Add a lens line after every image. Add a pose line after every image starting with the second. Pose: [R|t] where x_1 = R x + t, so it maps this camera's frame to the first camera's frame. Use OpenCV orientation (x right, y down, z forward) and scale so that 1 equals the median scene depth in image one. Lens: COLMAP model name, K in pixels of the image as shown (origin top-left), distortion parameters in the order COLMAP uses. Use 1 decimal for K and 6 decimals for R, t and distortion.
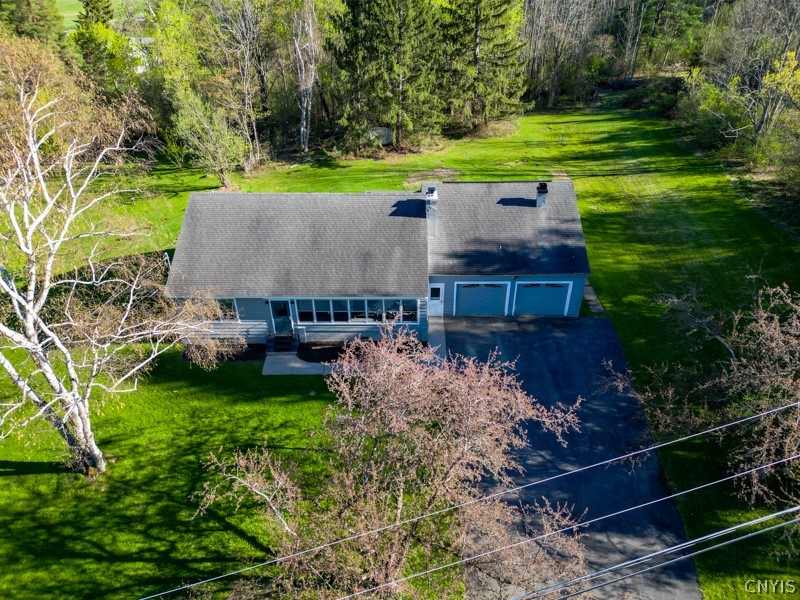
lens RADIAL K [[561.5, 0, 399.5], [0, 561.5, 295.3], [0, 0, 1]] dist [0.077486, -0.065660]
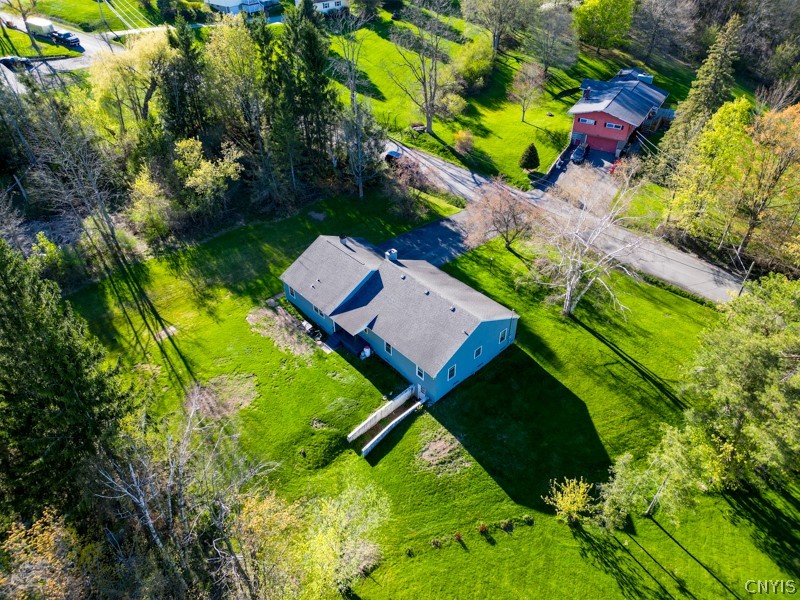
lens RADIAL K [[561.5, 0, 400.7], [0, 561.5, 294.2], [0, 0, 1]] dist [0.077486, -0.065660]
pose [[-0.688390, -0.434724, 0.580633, -1.113929], [0.405407, 0.433191, 0.804978, -1.611889], [-0.601468, 0.789532, -0.121965, 1.294593]]
